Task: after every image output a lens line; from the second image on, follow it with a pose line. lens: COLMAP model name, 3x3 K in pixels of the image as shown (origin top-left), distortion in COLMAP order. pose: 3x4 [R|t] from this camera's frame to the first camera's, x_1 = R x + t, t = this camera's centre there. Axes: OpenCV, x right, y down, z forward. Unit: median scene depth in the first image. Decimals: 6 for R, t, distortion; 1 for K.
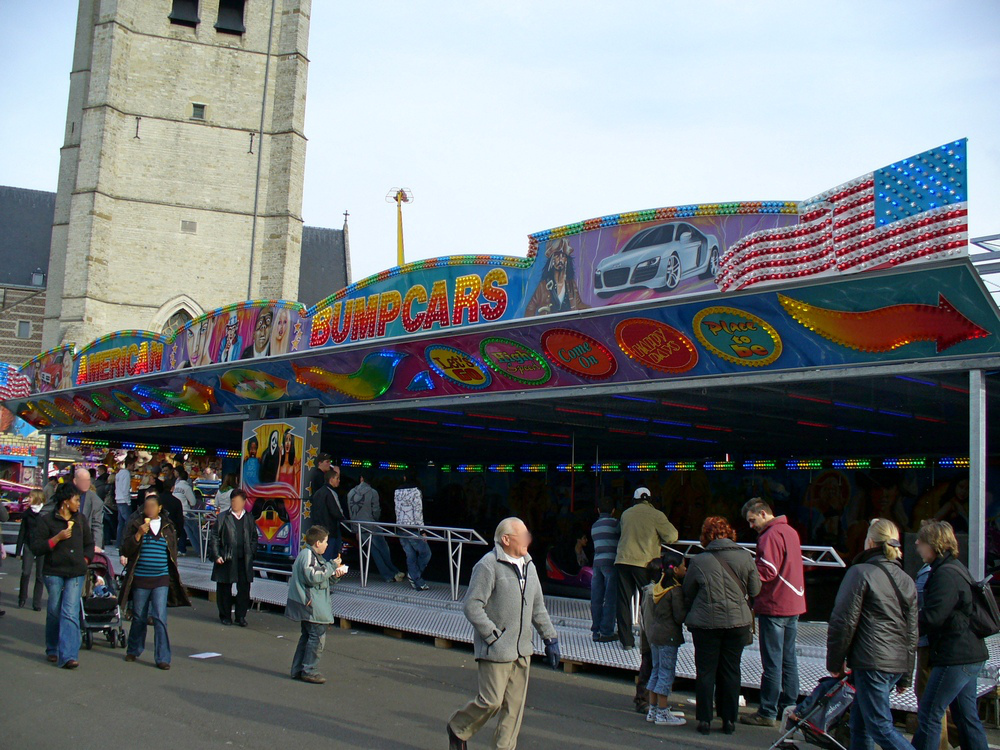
lens RADIAL K [[1088.8, 0, 500.0], [0, 1088.8, 375.4], [0, 0, 1]] dist [-0.140154, 0.000000]
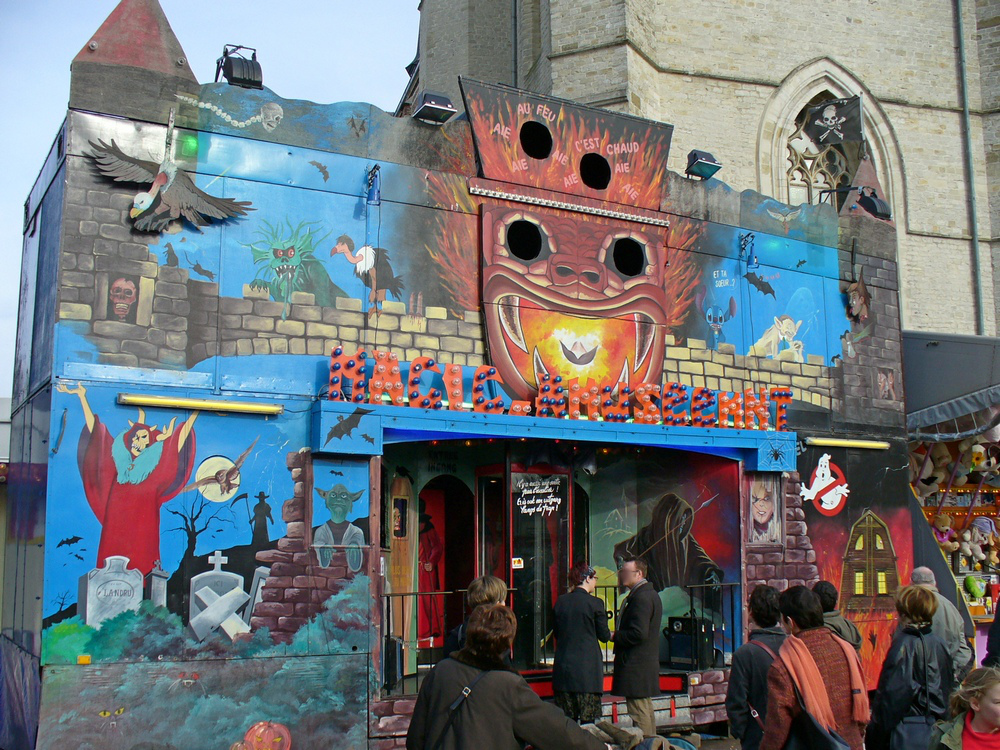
lens RADIAL K [[1088.8, 0, 500.3], [0, 1088.8, 375.8], [0, 0, 1]] dist [-0.140154, 0.000000]
pose [[0.993502, -0.056926, -0.098552, -0.391909], [0.052696, 0.997596, -0.045009, 0.058143], [0.100877, 0.039523, 0.994114, 0.604020]]
